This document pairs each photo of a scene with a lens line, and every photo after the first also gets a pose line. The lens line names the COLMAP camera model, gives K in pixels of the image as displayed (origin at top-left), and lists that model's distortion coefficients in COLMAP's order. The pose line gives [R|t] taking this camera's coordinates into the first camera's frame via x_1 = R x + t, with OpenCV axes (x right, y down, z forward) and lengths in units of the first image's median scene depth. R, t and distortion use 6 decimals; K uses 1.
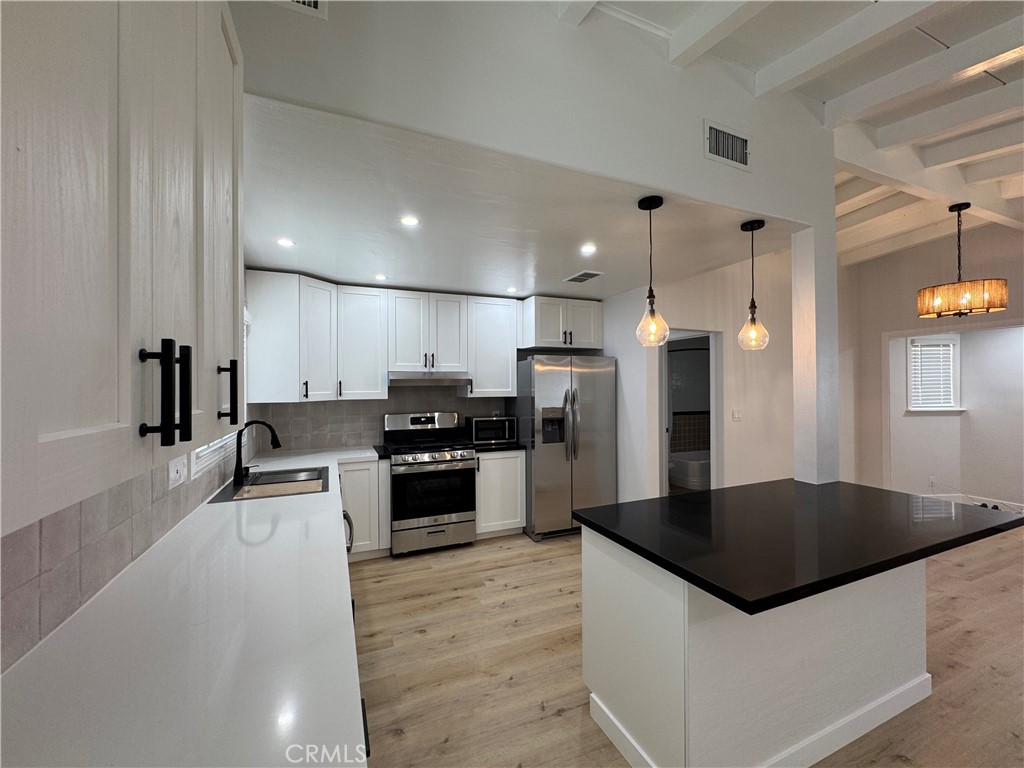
lens RADIAL K [[412.6, 0, 512.2], [0, 412.6, 383.8], [0, 0, 1]] dist [-0.002313, 0.000580]
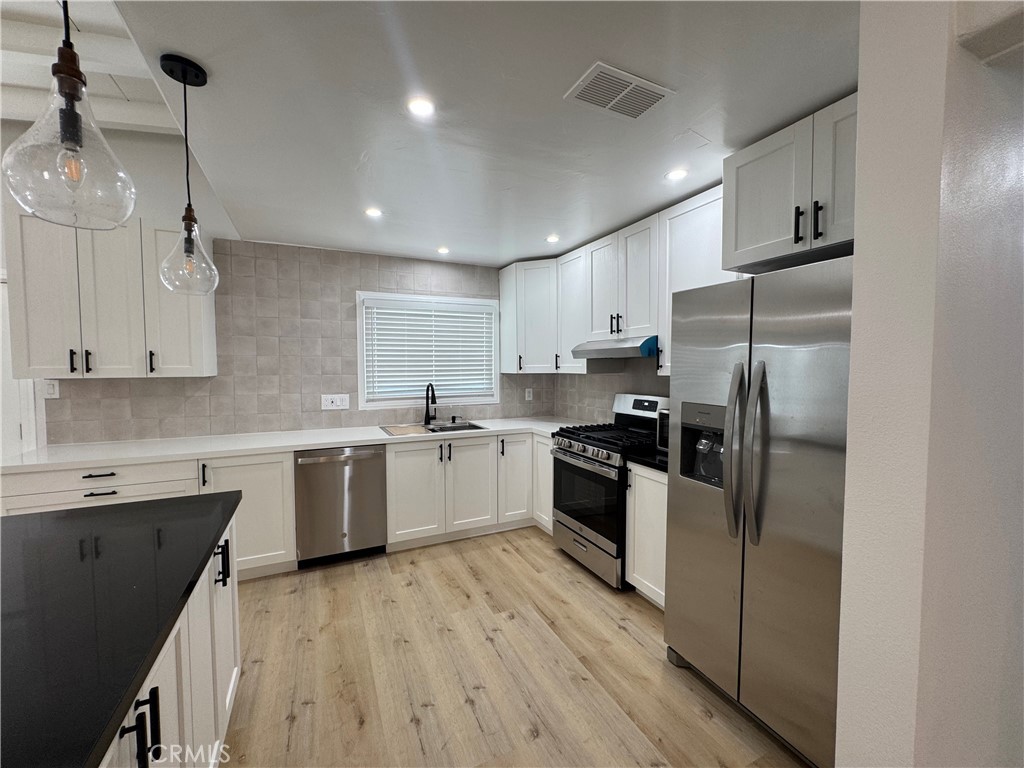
lens RADIAL K [[412.6, 0, 511.5], [0, 412.6, 384.3], [0, 0, 1]] dist [-0.002313, 0.000580]
pose [[0.041533, 0.052430, -0.997761, 0.541032], [0.006852, 0.998584, 0.052759, 0.011493], [0.999114, -0.009028, 0.041115, 0.781741]]
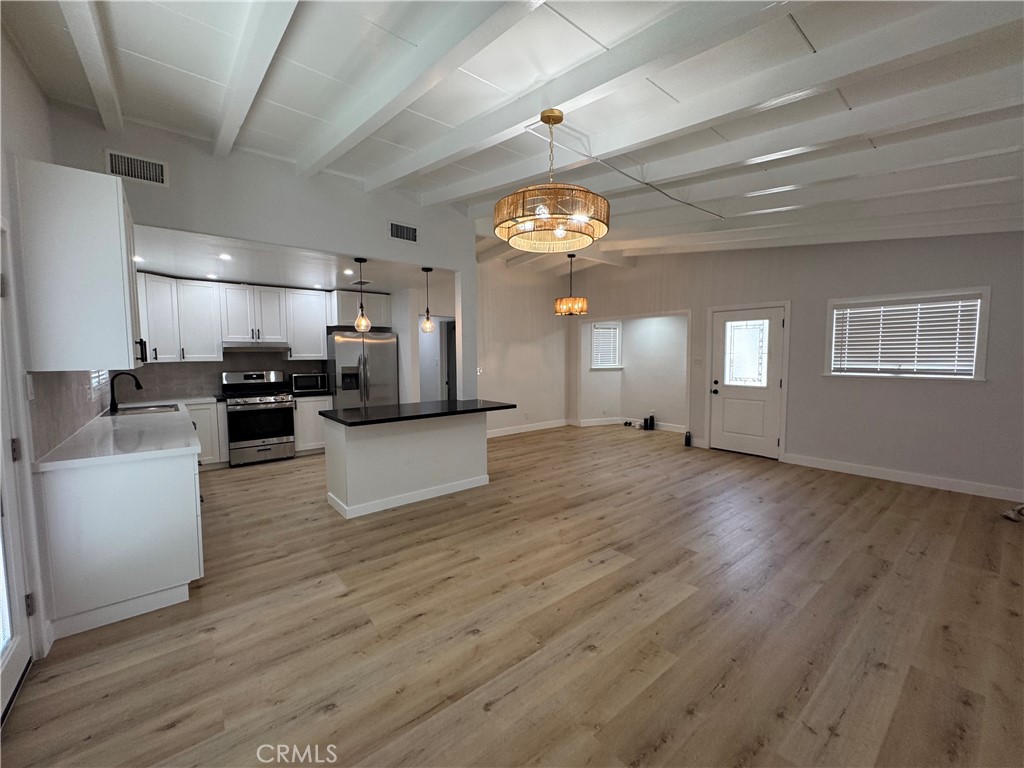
lens RADIAL K [[412.6, 0, 512.1], [0, 412.6, 383.2], [0, 0, 1]] dist [-0.002313, 0.000580]
pose [[0.960760, -0.017558, 0.276824, 0.252906], [-0.003375, 0.997181, 0.074963, 0.003396], [-0.277360, -0.072956, 0.957992, -0.622342]]
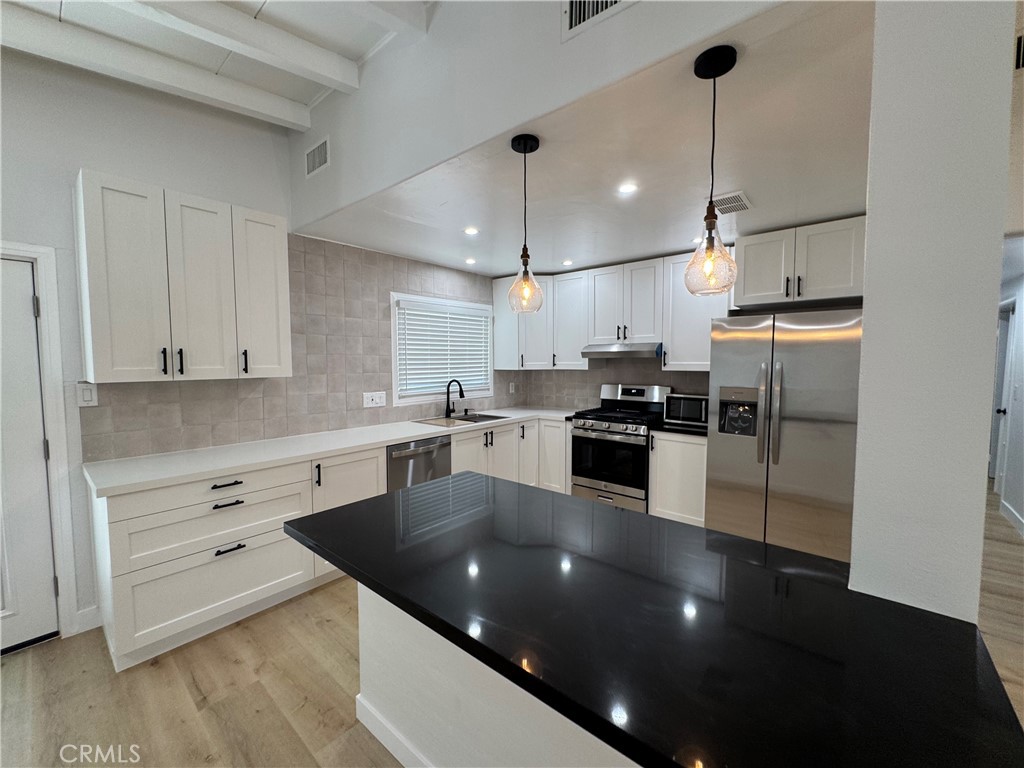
lens RADIAL K [[412.6, 0, 512.1], [0, 412.6, 383.9], [0, 0, 1]] dist [-0.002313, 0.000580]
pose [[0.449167, 0.056933, -0.891632, 0.586119], [0.004543, 0.997809, 0.066001, 0.000700], [0.893436, -0.033696, 0.447925, 0.304266]]
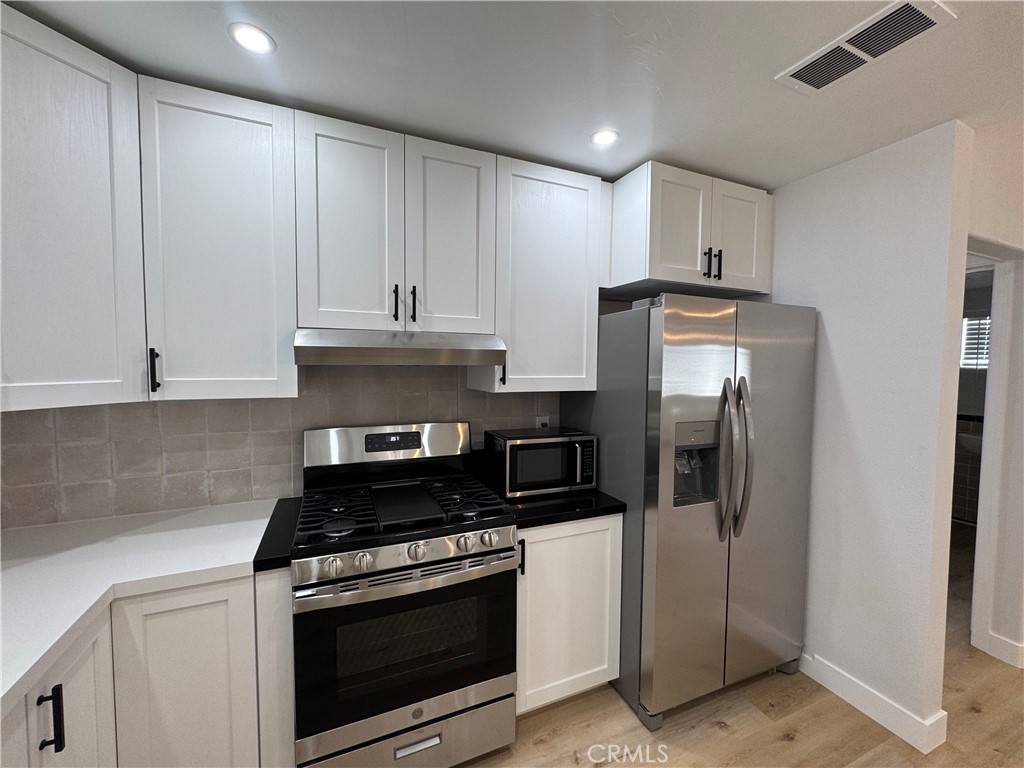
lens RADIAL K [[412.6, 0, 511.2], [0, 412.6, 383.3], [0, 0, 1]] dist [-0.002313, 0.000580]
pose [[0.999855, 0.014782, 0.008420, -0.097768], [-0.015180, 0.998668, 0.049315, 0.000671], [-0.007680, -0.049435, 0.998748, 0.585711]]
